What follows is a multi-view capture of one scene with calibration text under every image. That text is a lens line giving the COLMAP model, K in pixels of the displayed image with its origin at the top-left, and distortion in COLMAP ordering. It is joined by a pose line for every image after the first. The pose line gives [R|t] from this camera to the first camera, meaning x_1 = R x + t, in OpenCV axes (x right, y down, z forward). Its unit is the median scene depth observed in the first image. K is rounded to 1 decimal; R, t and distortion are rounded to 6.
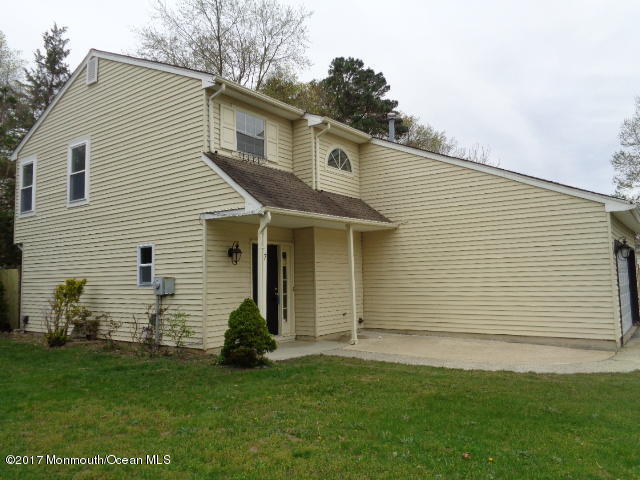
lens RADIAL K [[485.8, 0, 320.0], [0, 485.8, 240.0], [0, 0, 1]] dist [0.012814, 0.005023]
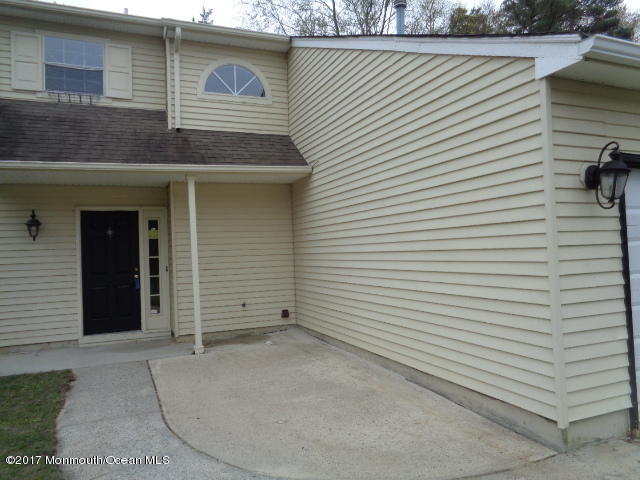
lens RADIAL K [[485.8, 0, 320.0], [0, 485.8, 240.0], [0, 0, 1]] dist [0.012814, 0.005023]
pose [[0.860800, -0.021856, -0.508475, 0.512728], [0.059215, 0.996593, 0.057409, 0.027482], [0.505487, -0.079527, 0.859161, 0.478862]]
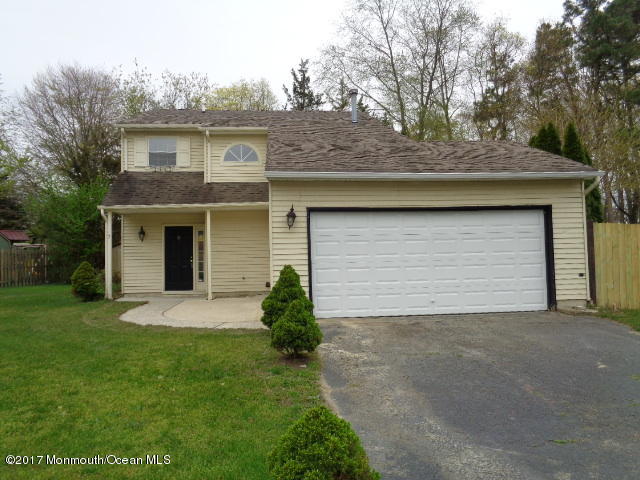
lens RADIAL K [[477.6, 0, 320.0], [0, 477.6, 240.0], [0, 0, 1]] dist [0.011045, 0.004638]
pose [[0.672064, -0.024792, -0.740078, 1.123669], [0.068642, 0.997222, 0.028928, 0.033892], [0.737305, -0.070242, 0.671898, 0.335560]]
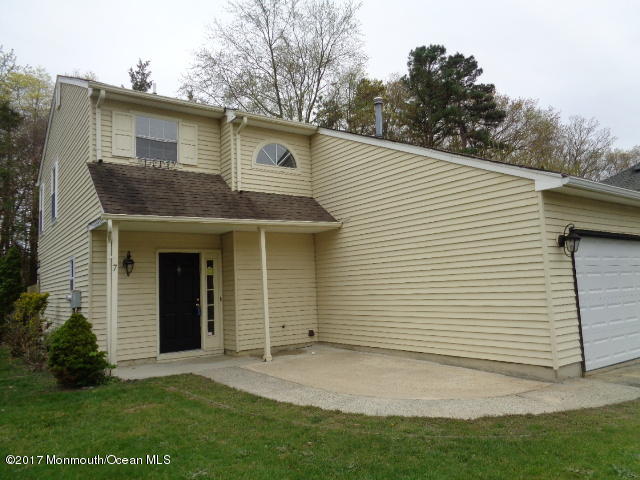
lens RADIAL K [[483.5, 0, 320.0], [0, 483.5, 240.0], [0, 0, 1]] dist [0.008522, 0.001462]
pose [[0.954280, -0.048519, -0.294949, 0.396446], [0.046088, 0.998822, -0.015192, 0.010098], [0.295339, 0.000904, 0.955392, 0.171600]]
